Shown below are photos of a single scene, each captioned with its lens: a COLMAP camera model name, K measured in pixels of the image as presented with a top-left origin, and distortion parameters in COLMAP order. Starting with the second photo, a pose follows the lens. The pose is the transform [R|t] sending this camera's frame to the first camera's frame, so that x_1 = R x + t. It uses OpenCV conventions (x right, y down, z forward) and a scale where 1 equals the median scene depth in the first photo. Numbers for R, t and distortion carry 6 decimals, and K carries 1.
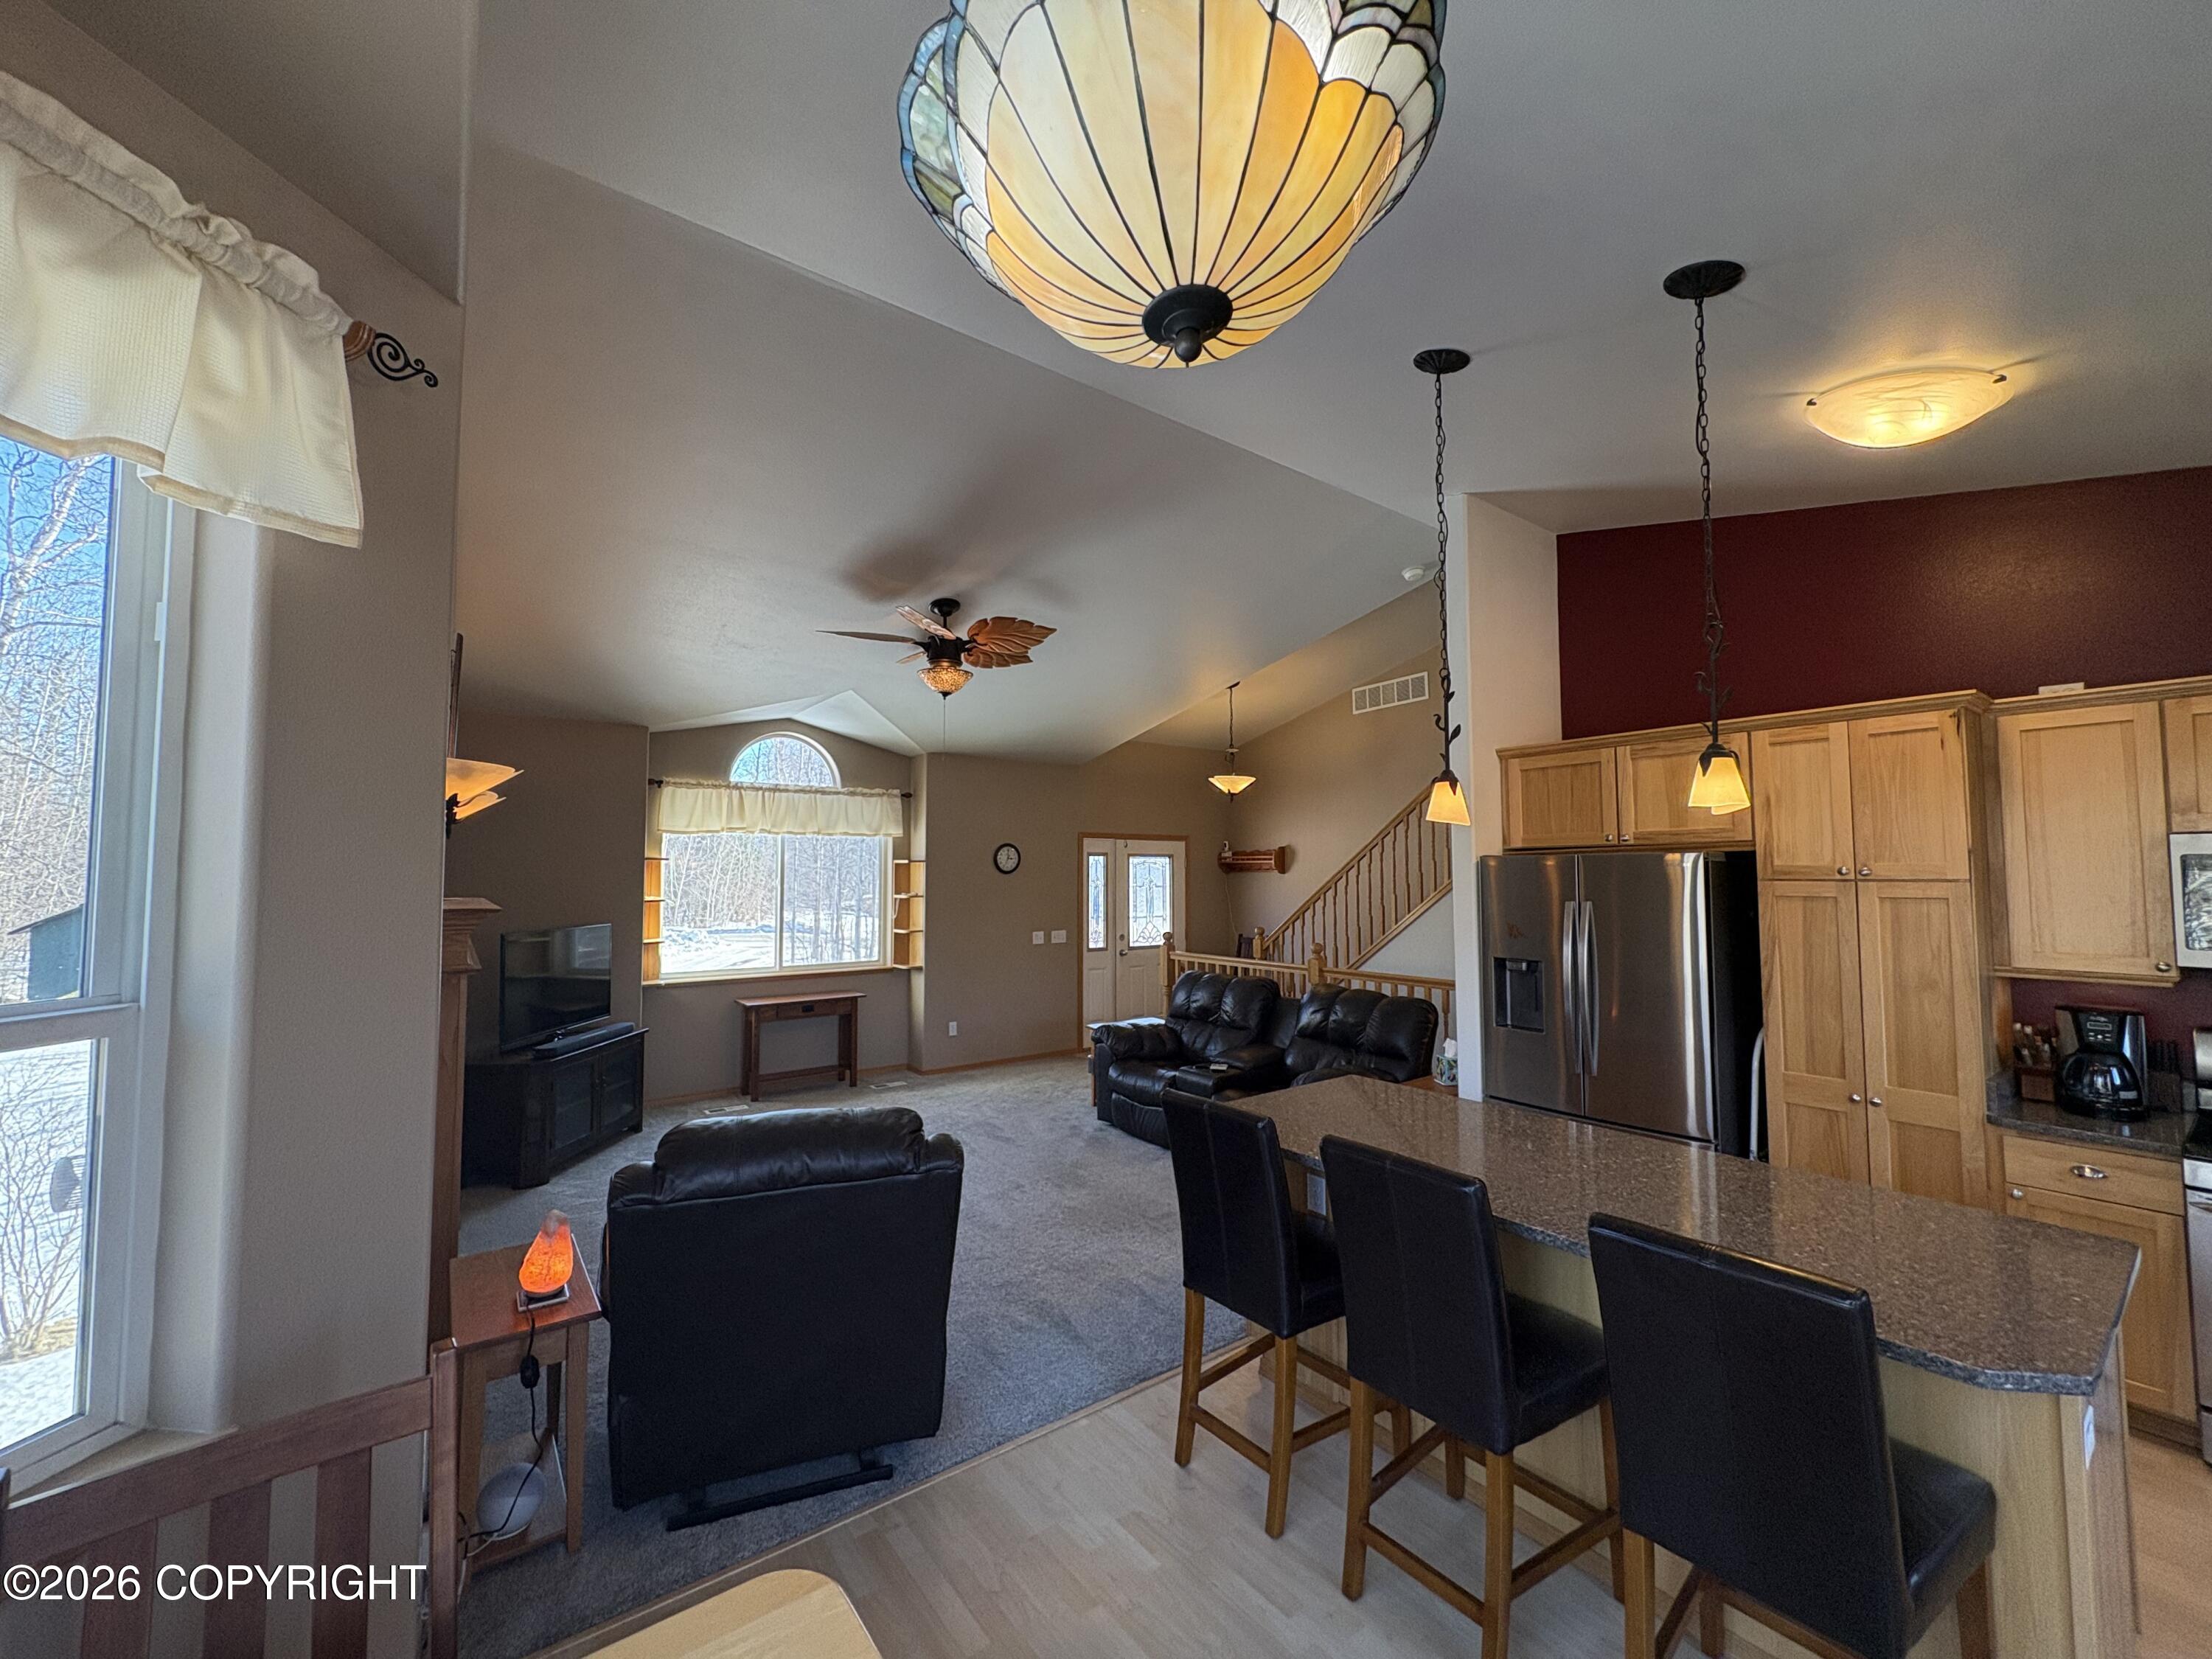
lens RADIAL K [[880.9, 0, 1108.3], [0, 880.9, 831.3], [0, 0, 1]] dist [0.000137, -0.000073]
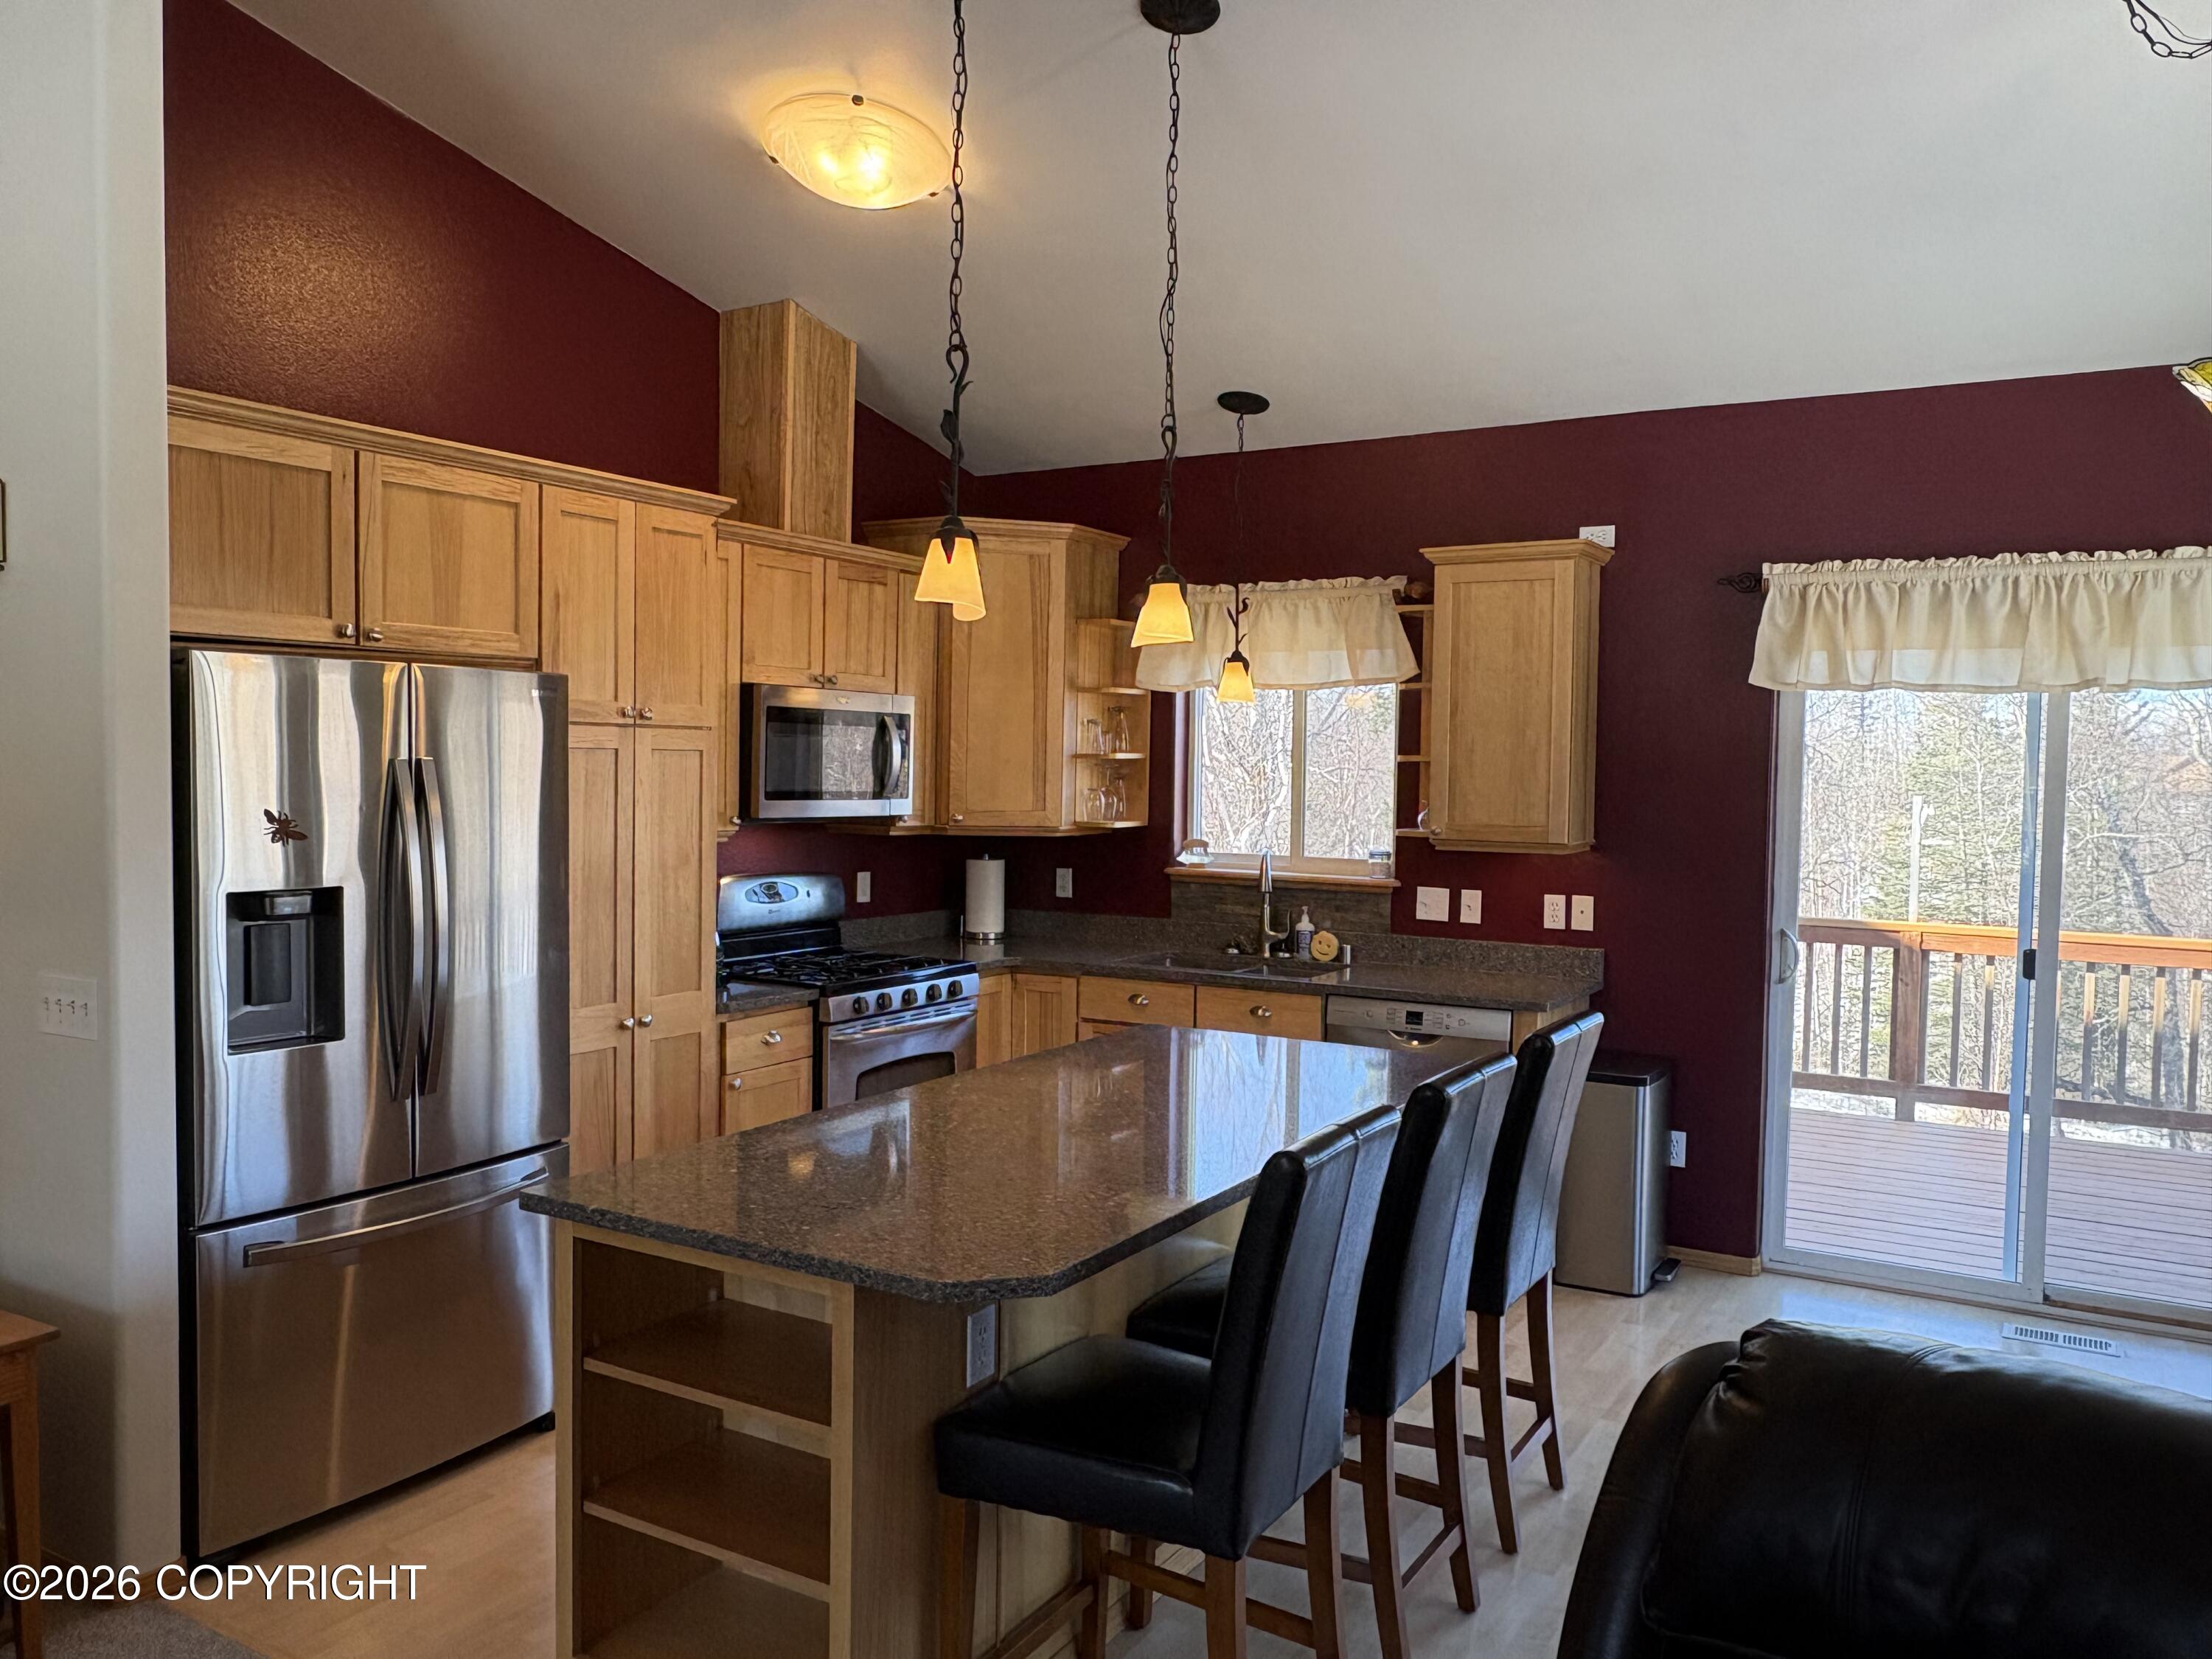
lens RADIAL K [[1652.5, 0, 1101.5], [0, 1652.5, 822.9], [0, 0, 1]] dist [0.002205, -0.005253]
pose [[-0.373485, -0.041508, 0.926707, -0.569918], [-0.066483, 0.997627, 0.017890, 0.087490], [-0.925251, -0.054929, -0.375358, 1.165189]]
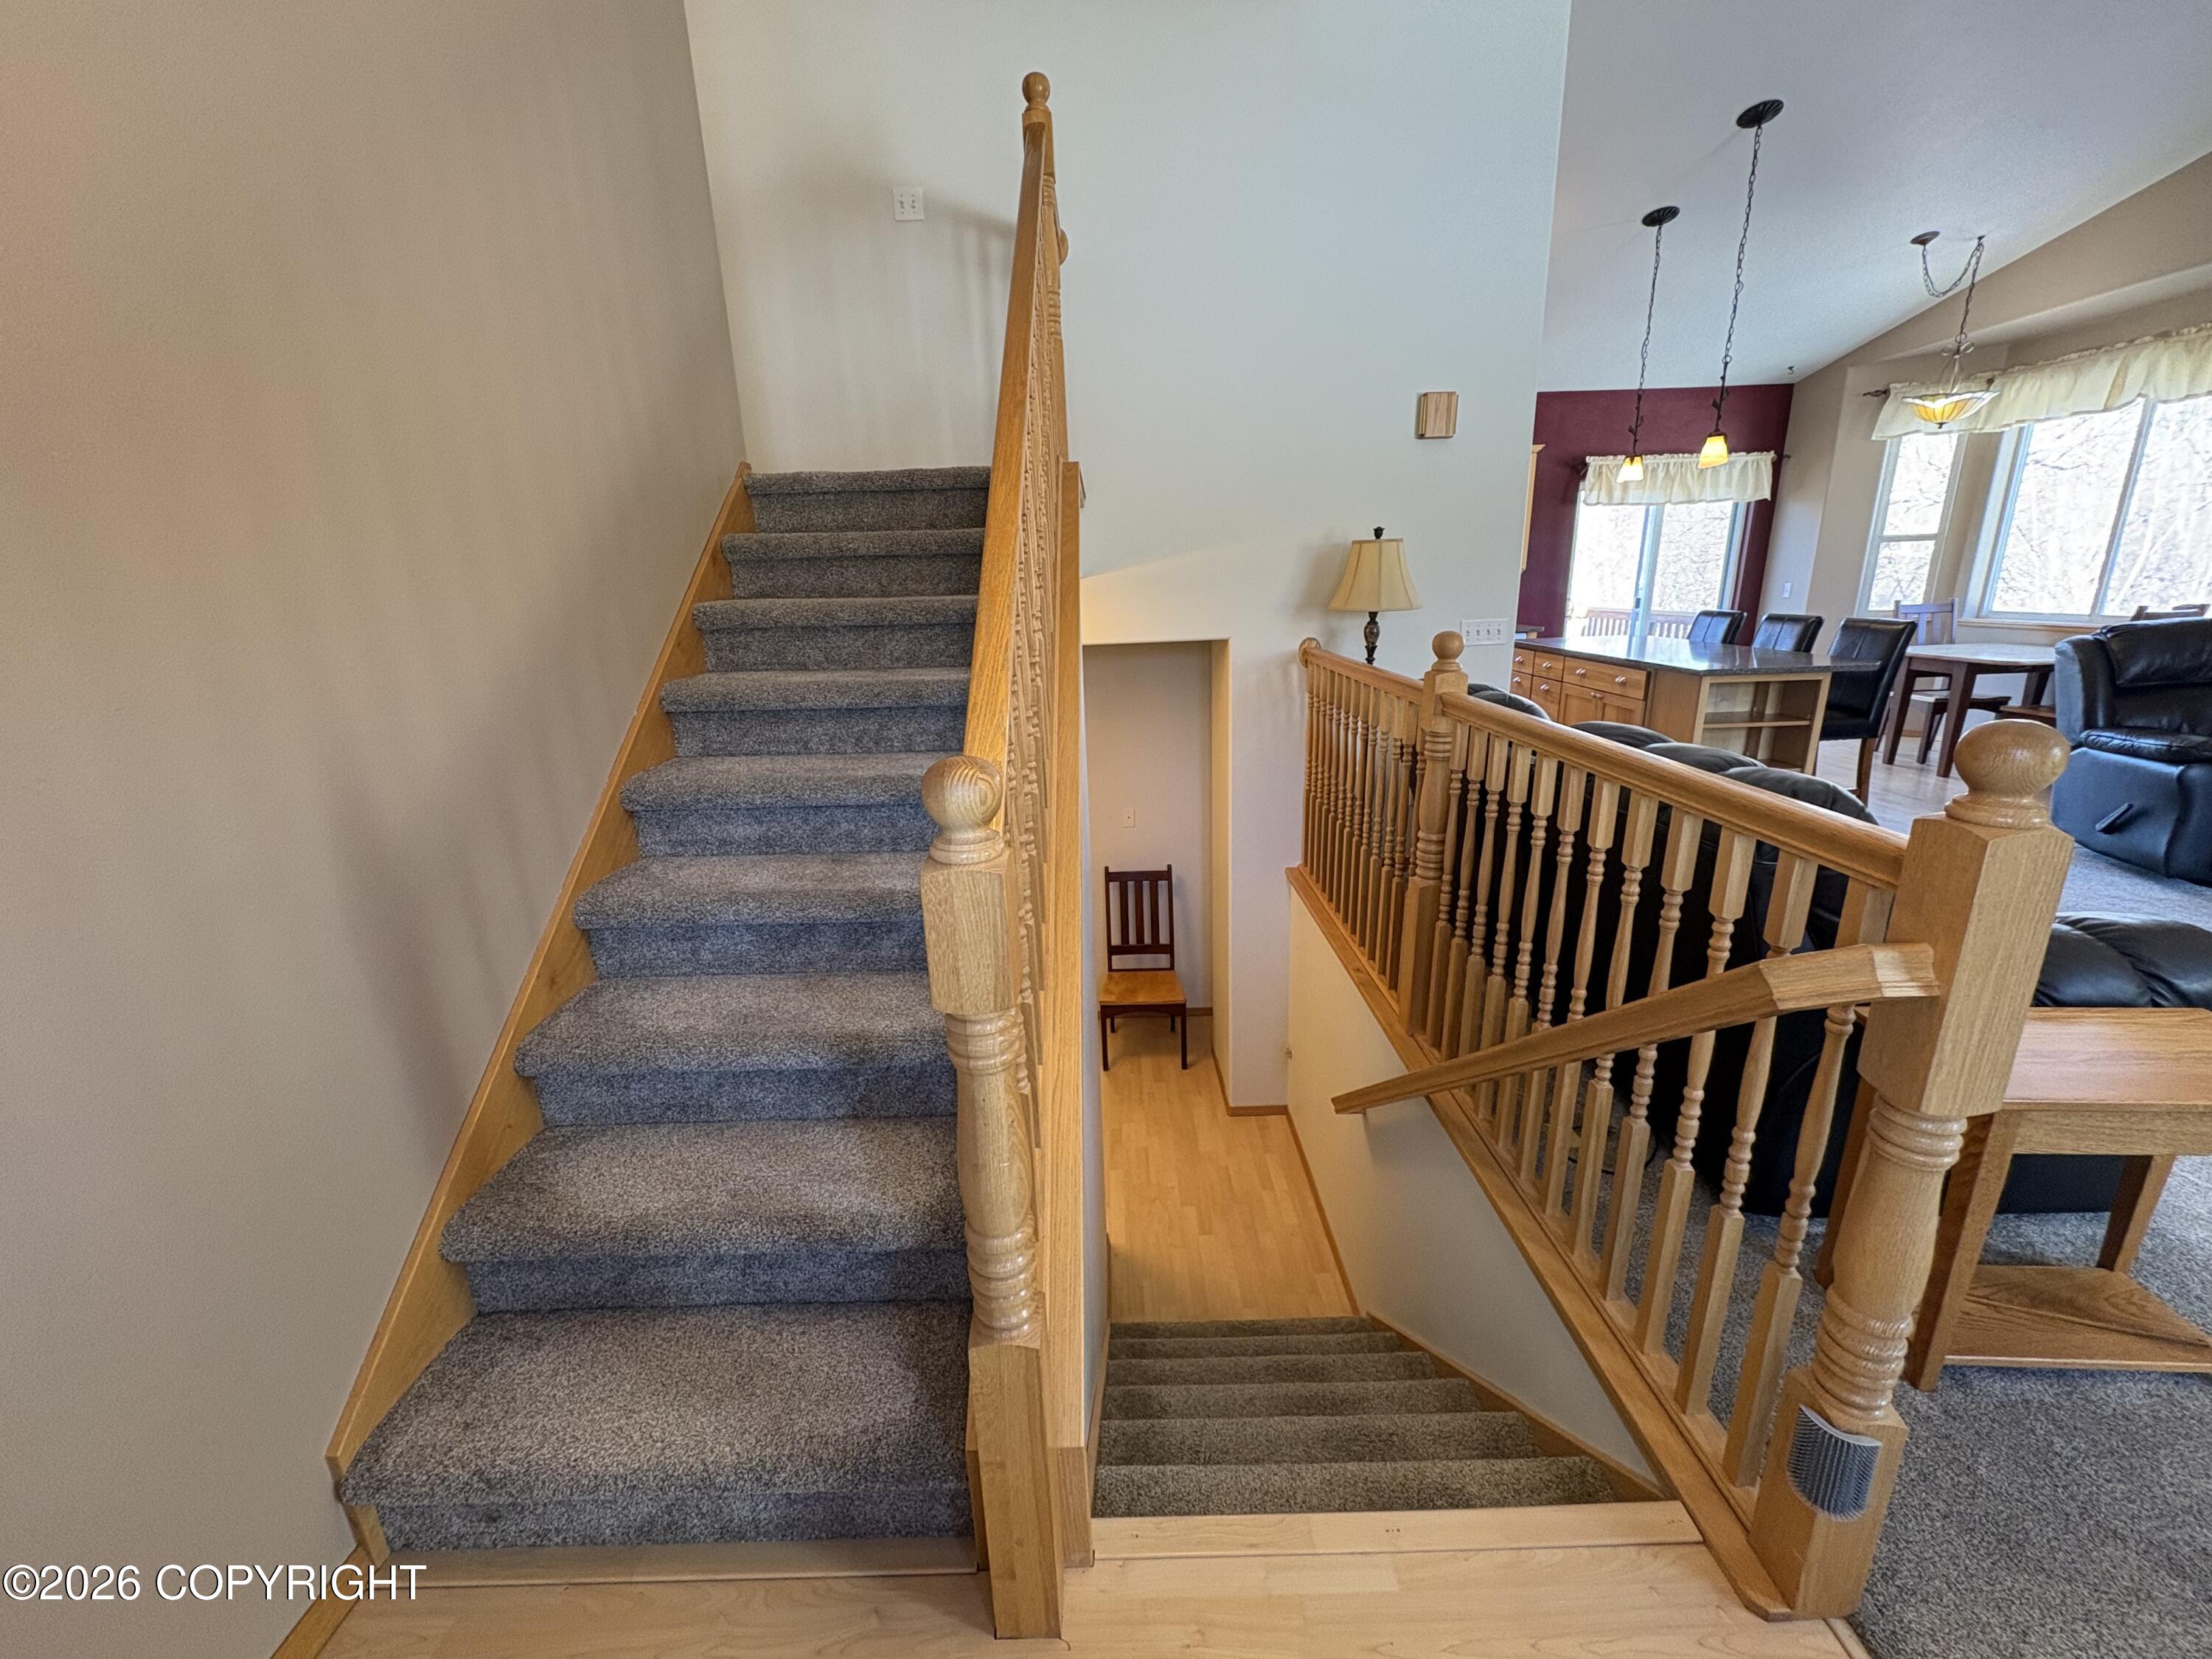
lens RADIAL K [[880.9, 0, 1103.1], [0, 880.9, 827.8], [0, 0, 1]] dist [0.000137, -0.000073]
pose [[-0.794559, -0.143912, 0.589886, 0.165535], [-0.002692, 0.972331, 0.233590, 0.224271], [-0.607181, 0.184013, -0.772962, 2.640381]]
